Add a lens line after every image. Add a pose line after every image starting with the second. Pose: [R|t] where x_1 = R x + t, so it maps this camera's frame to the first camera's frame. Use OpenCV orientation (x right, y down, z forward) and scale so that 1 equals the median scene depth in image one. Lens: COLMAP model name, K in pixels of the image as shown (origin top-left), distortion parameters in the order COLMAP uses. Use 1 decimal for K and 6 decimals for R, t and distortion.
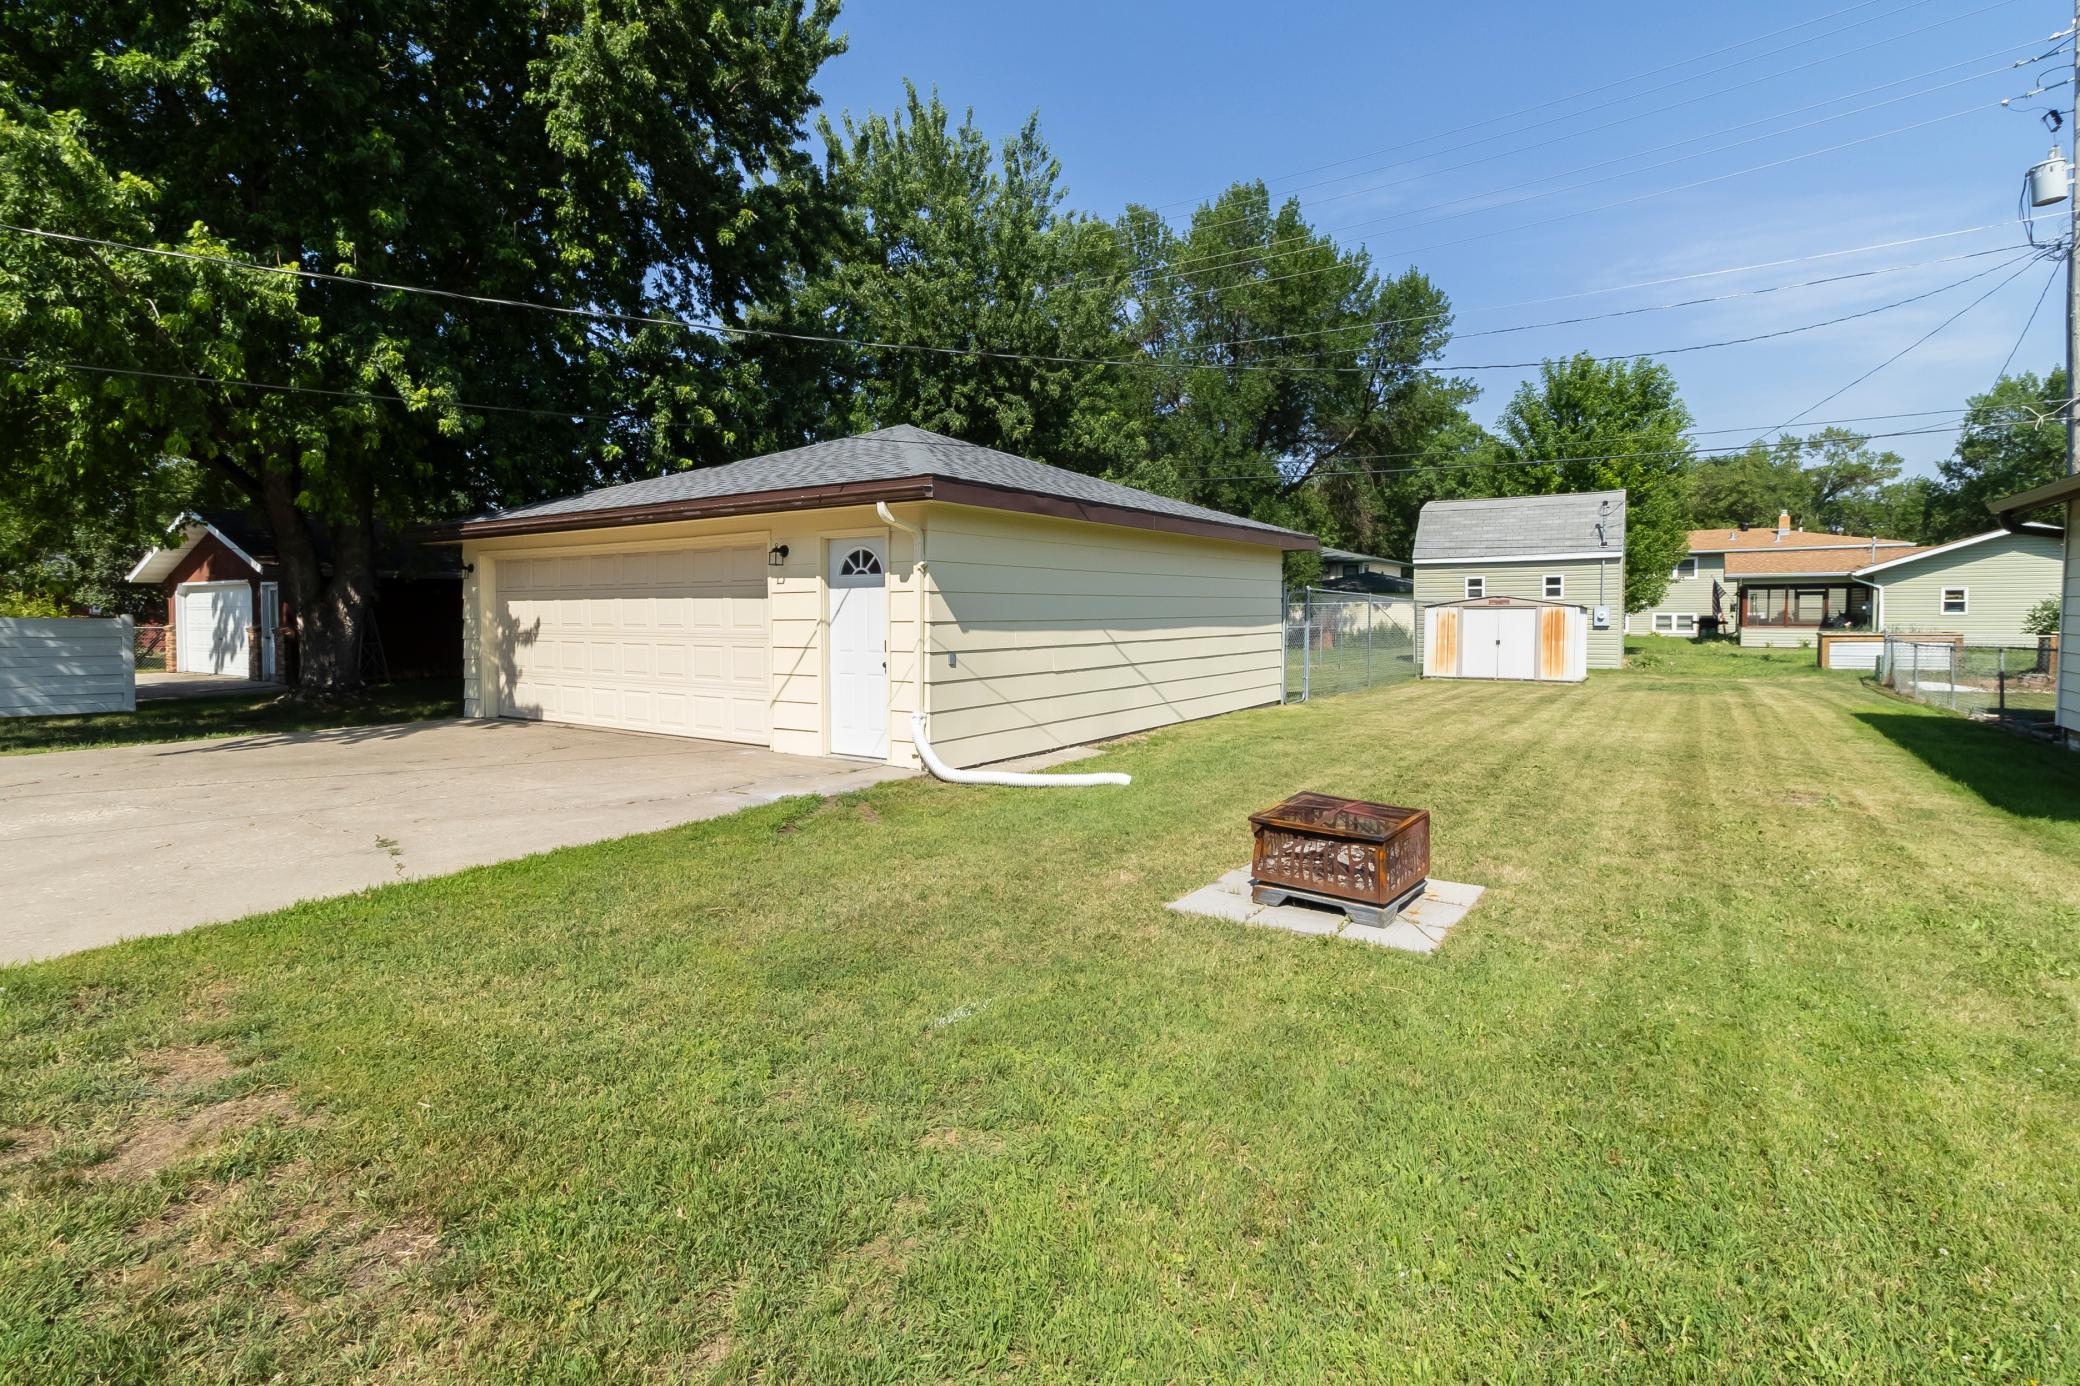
lens RADIAL K [[1064.0, 0, 1014.0], [0, 1064.0, 639.9], [0, 0, 1]] dist [0.003577, 0.002999]
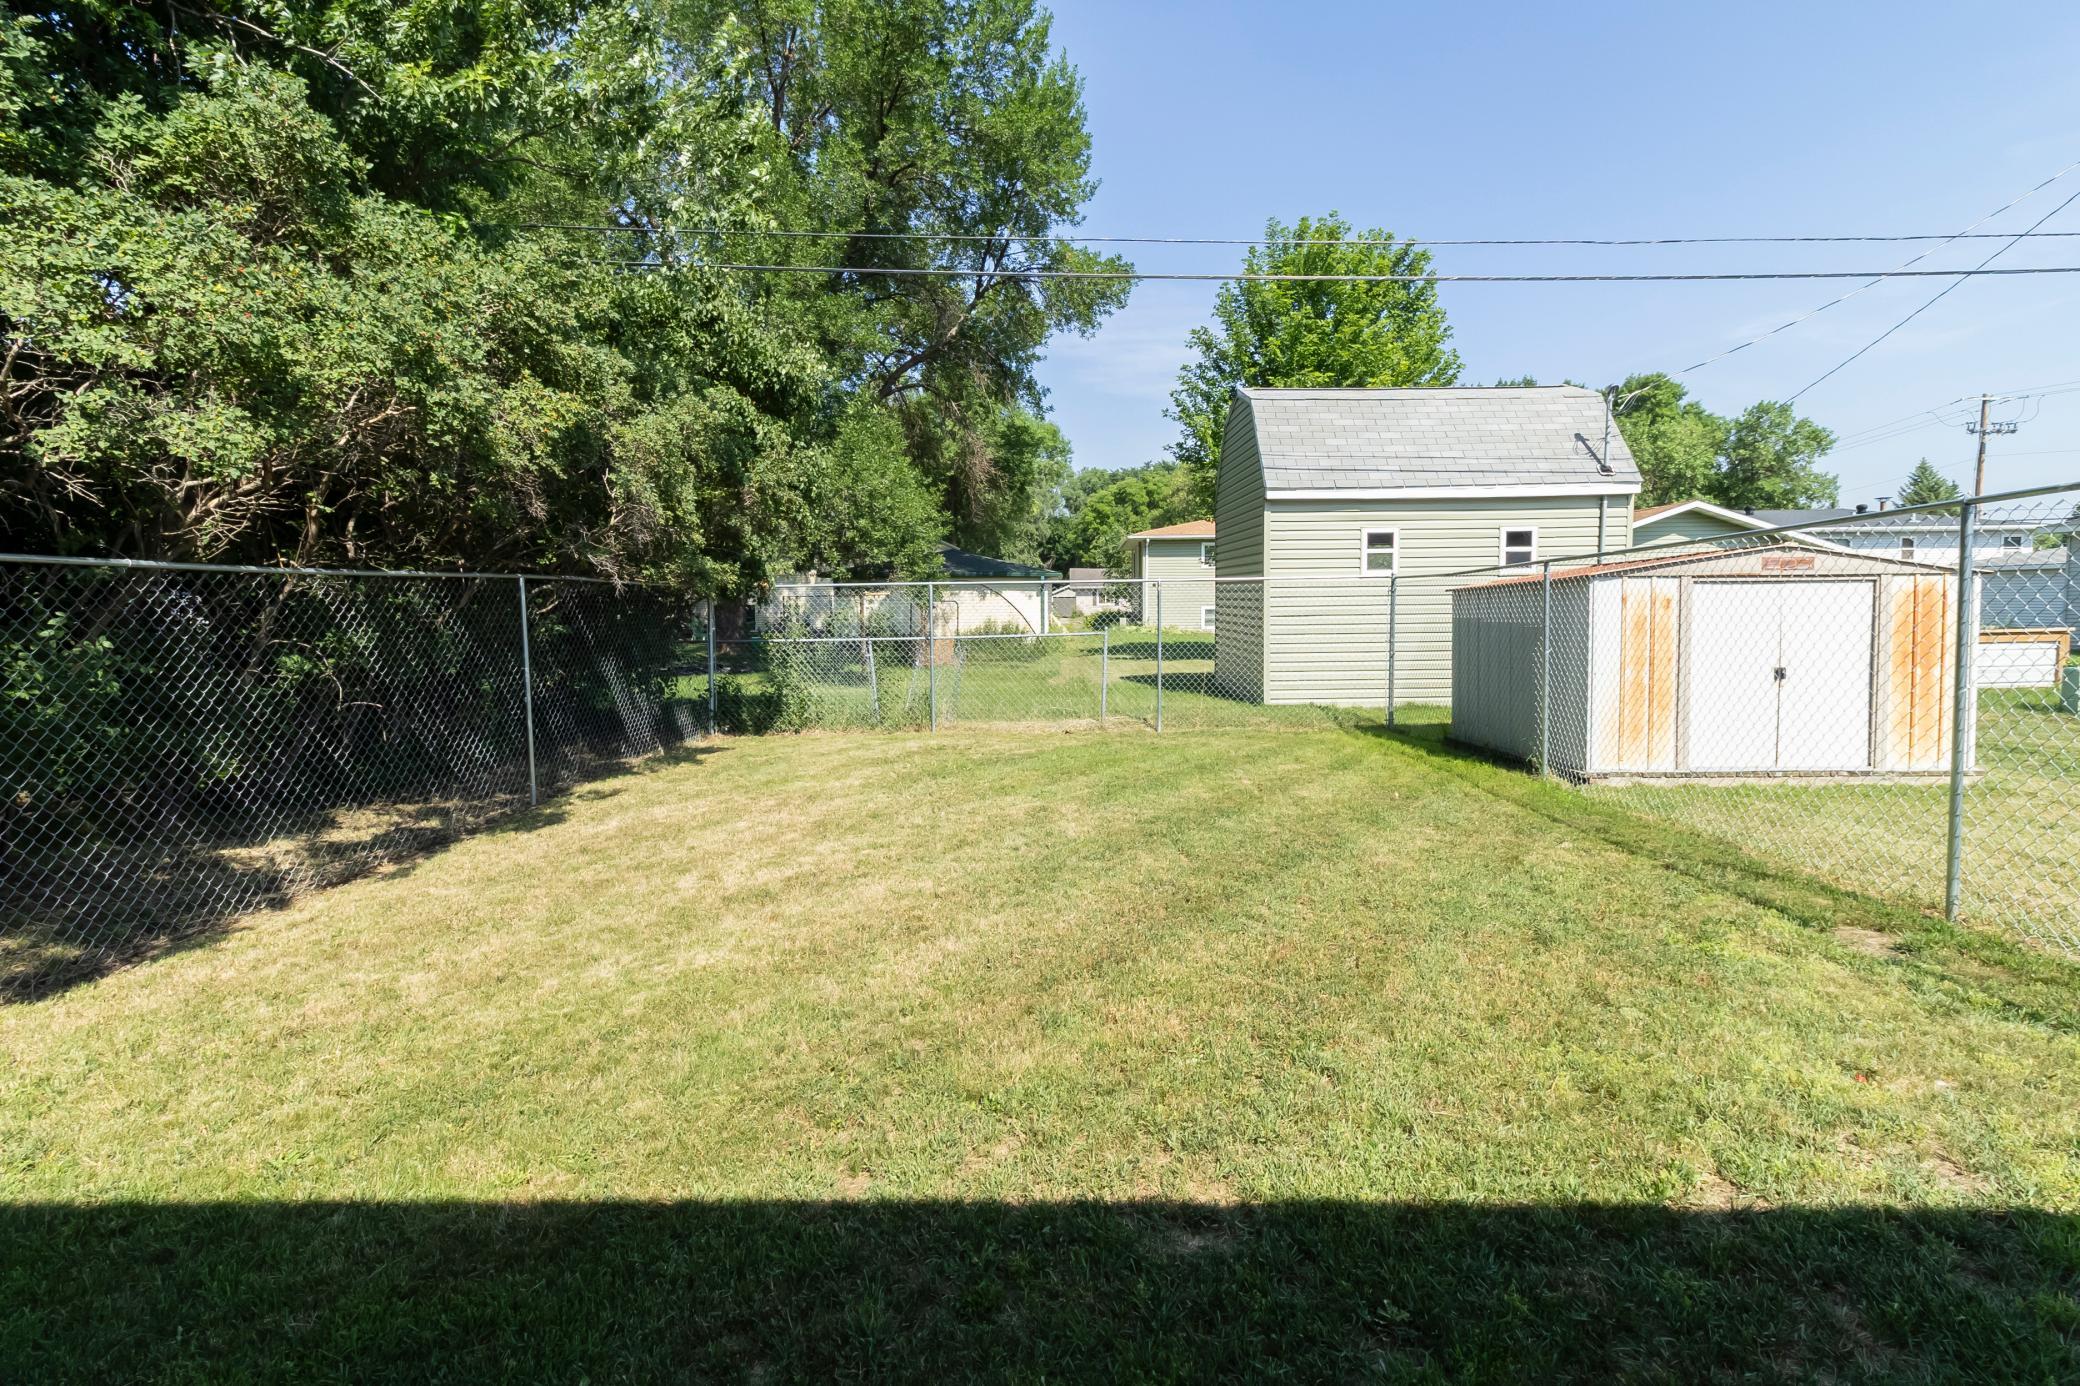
lens RADIAL K [[1064.0, 0, 1087.9], [0, 1064.0, 667.1], [0, 0, 1]] dist [0.003577, 0.002999]
pose [[0.831164, -0.033390, 0.555023, 0.032661], [0.019019, 0.999318, 0.031637, -0.010046], [-0.555701, -0.015739, 0.831233, 0.514751]]
